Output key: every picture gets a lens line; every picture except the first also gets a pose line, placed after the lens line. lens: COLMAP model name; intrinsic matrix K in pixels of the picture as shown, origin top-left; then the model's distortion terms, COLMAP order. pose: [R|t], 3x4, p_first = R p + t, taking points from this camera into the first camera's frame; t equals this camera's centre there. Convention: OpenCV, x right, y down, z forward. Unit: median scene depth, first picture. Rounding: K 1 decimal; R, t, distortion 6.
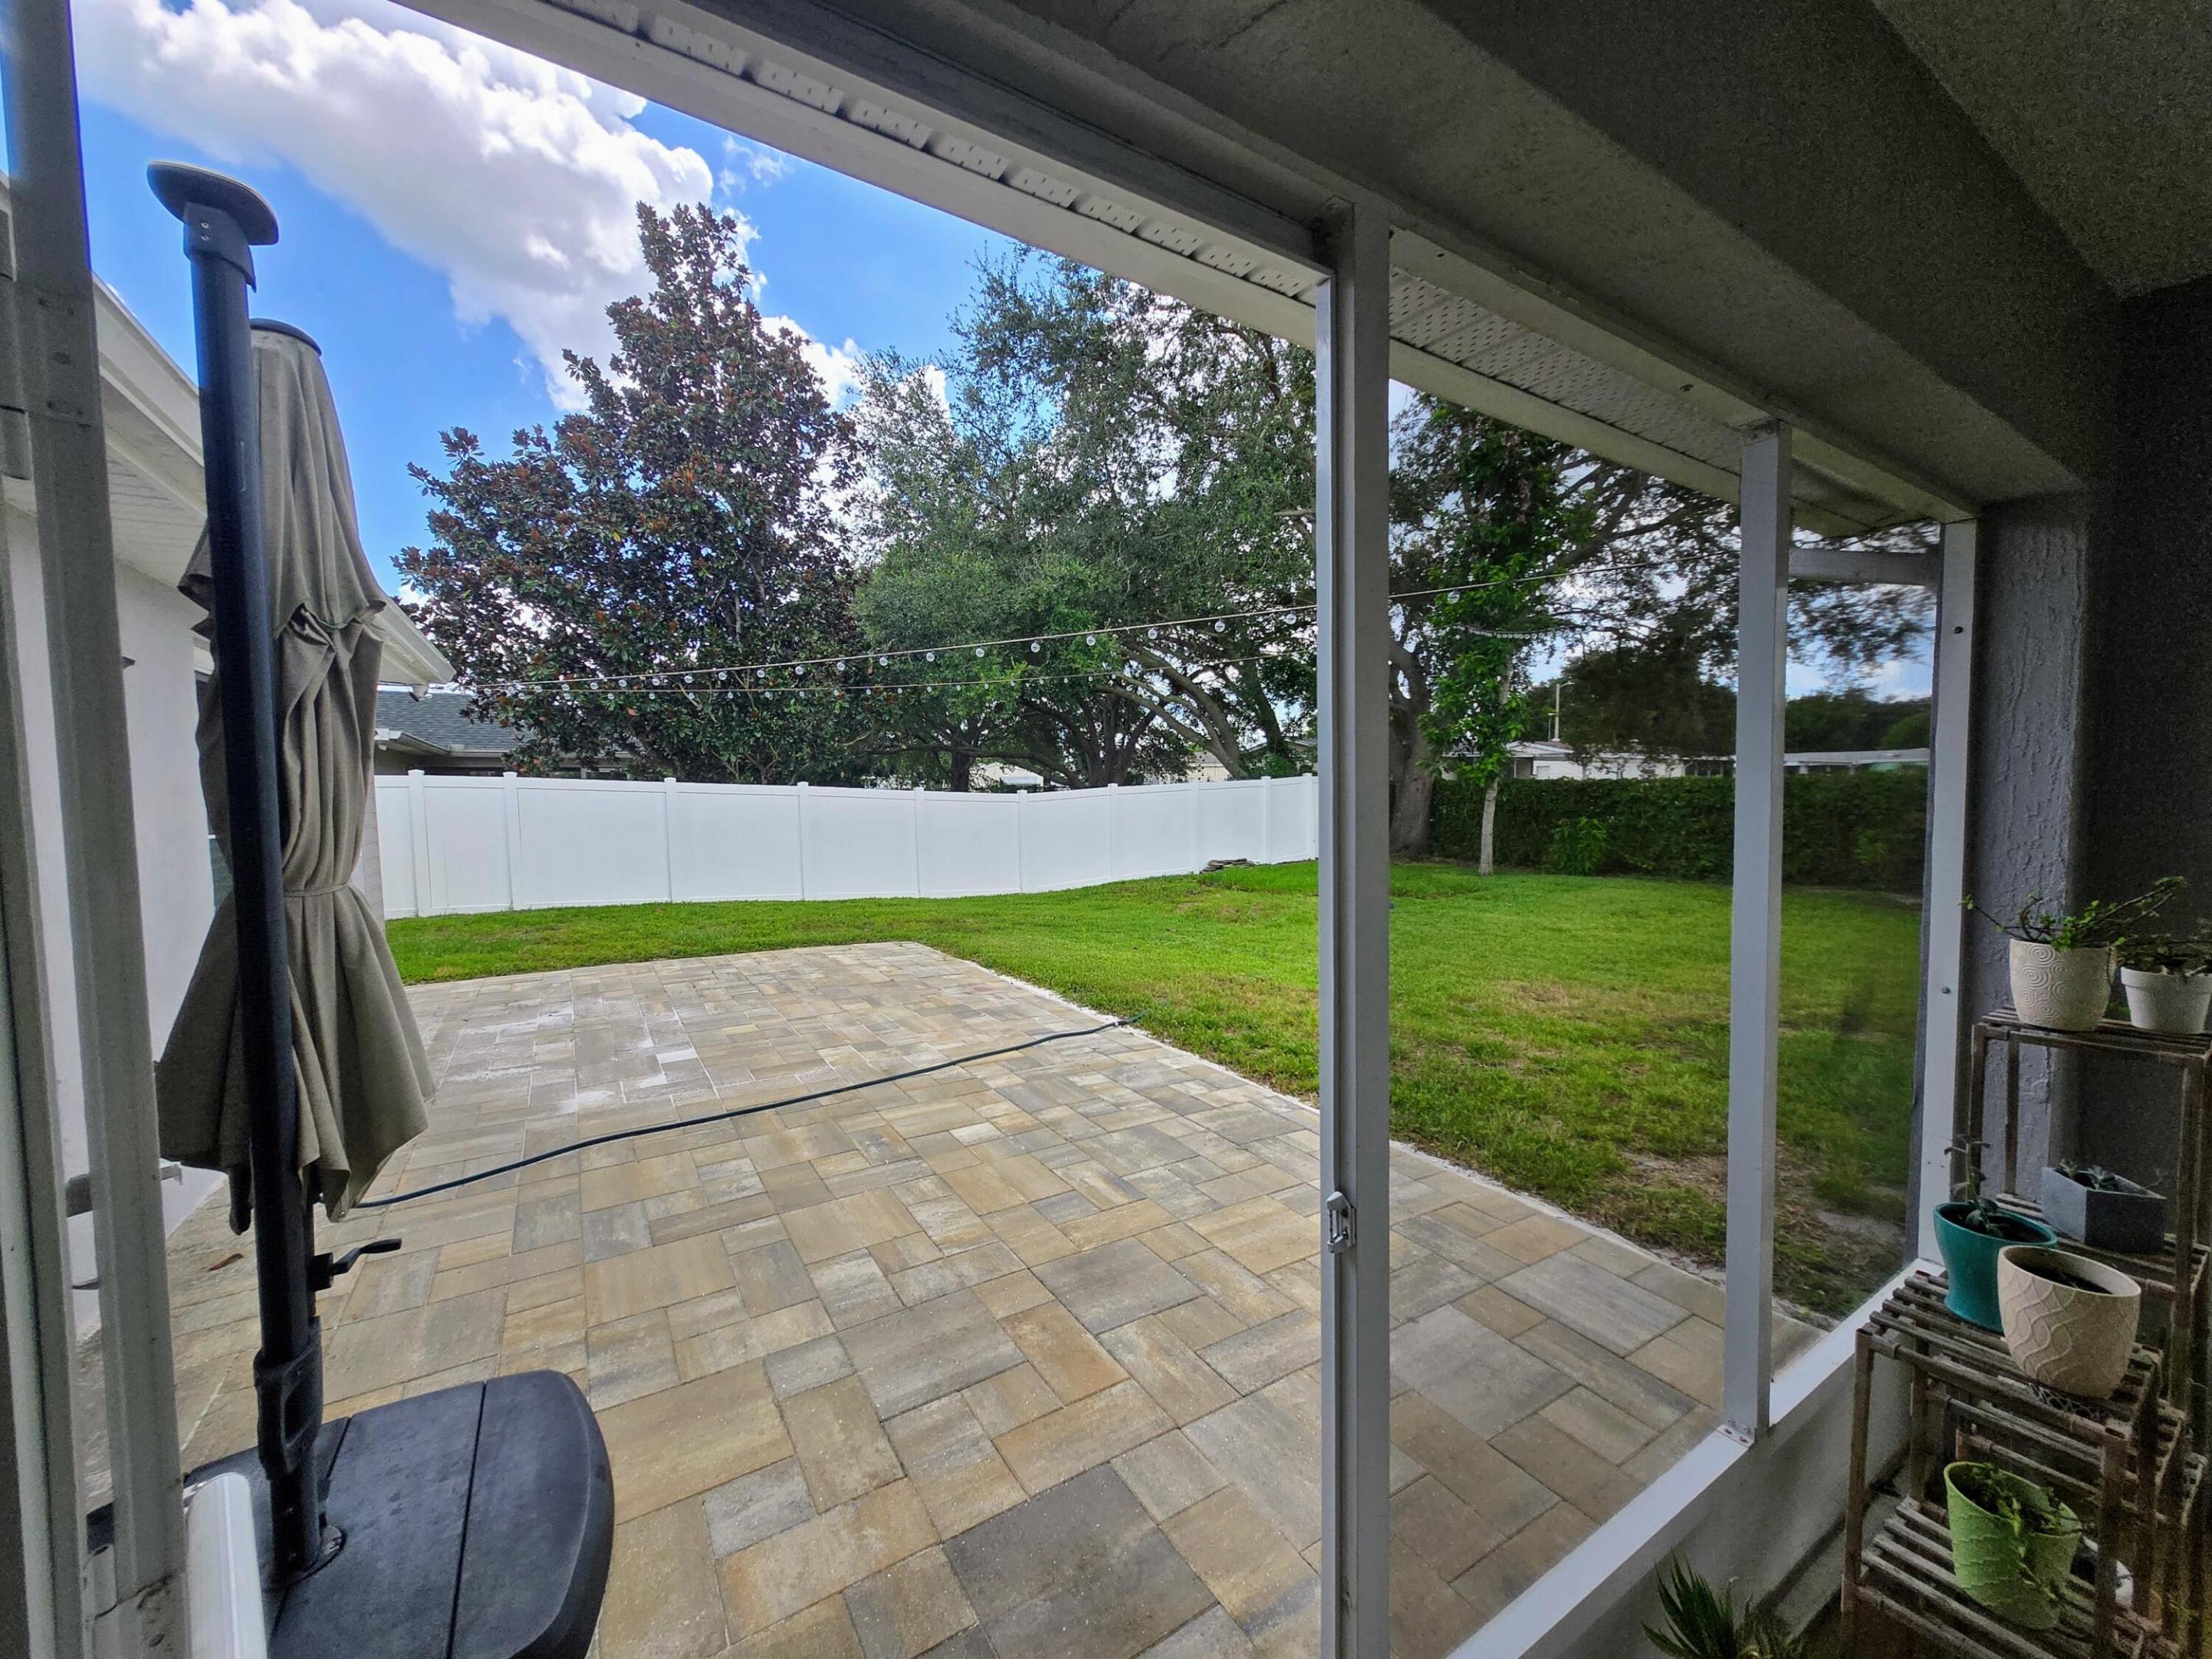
lens RADIAL K [[854.1, 0, 1103.4], [0, 854.1, 845.2], [0, 0, 1]] dist [0.006563, -0.000746]
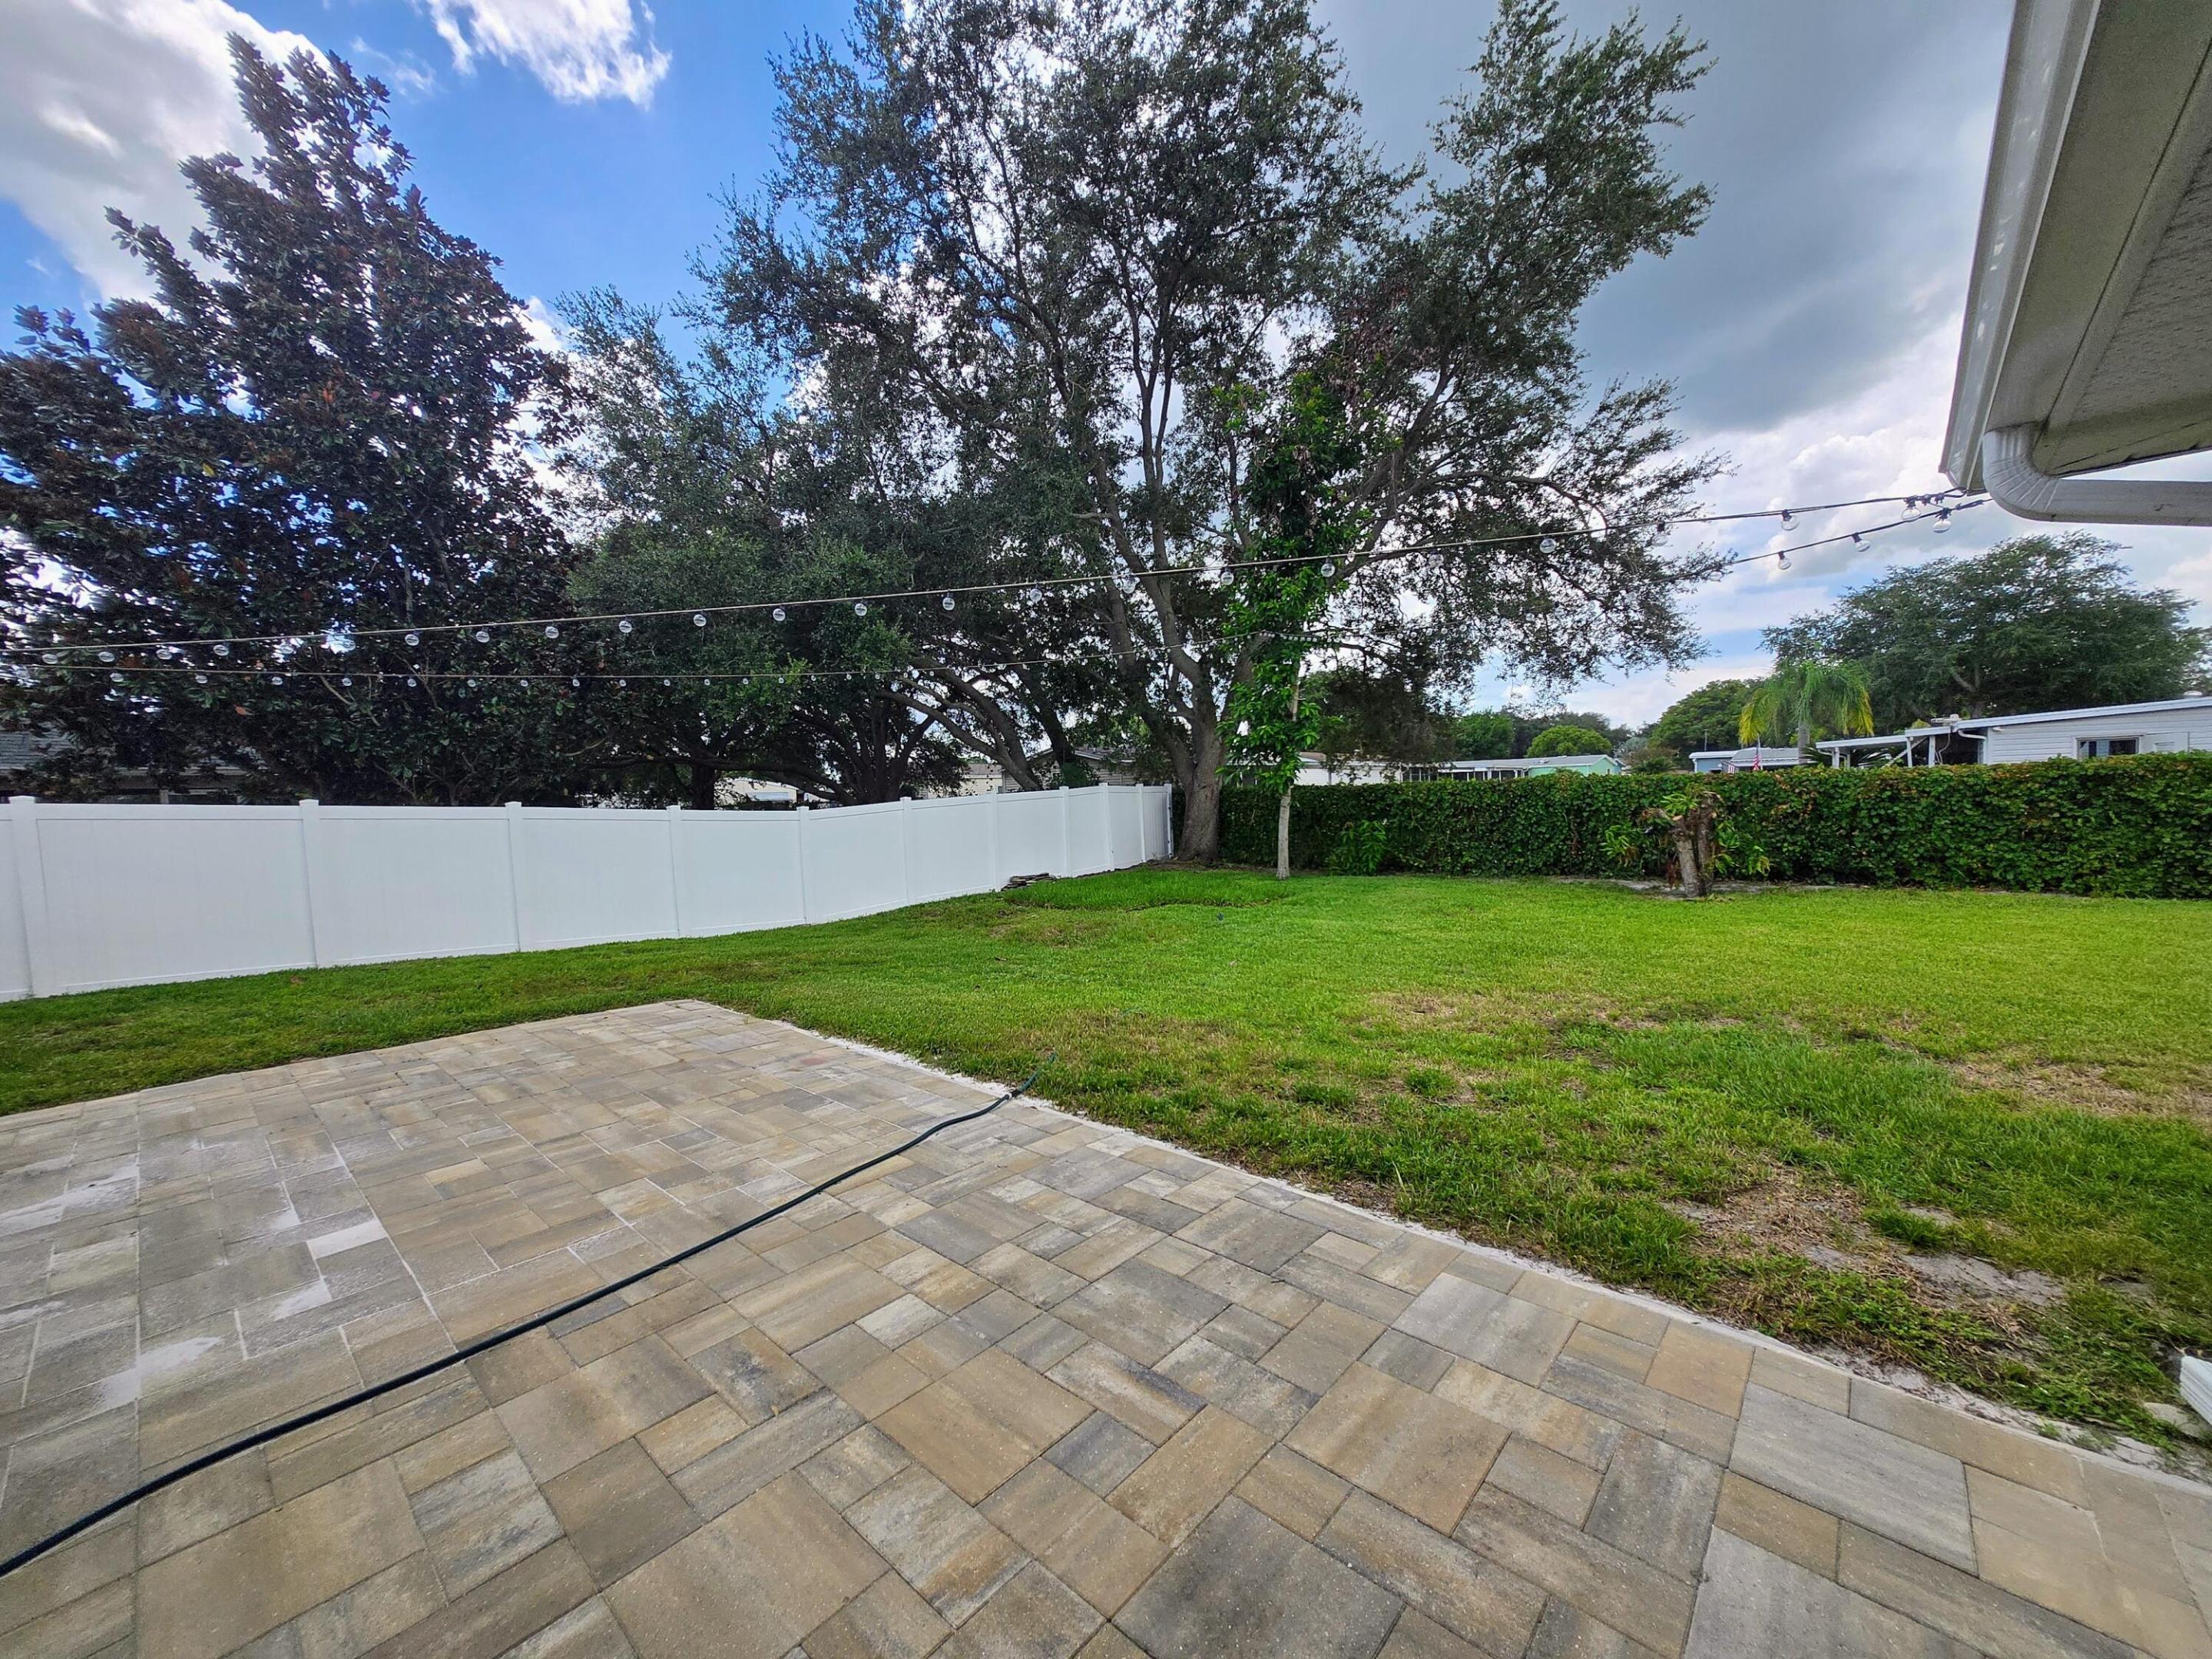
lens RADIAL K [[854.1, 0, 1103.4], [0, 854.1, 845.2], [0, 0, 1]] dist [0.006563, -0.000746]
pose [[0.960235, -0.034510, 0.277053, -0.049065], [0.038375, 0.999227, -0.008541, -0.006222], [-0.276544, 0.018833, 0.960817, 0.089002]]
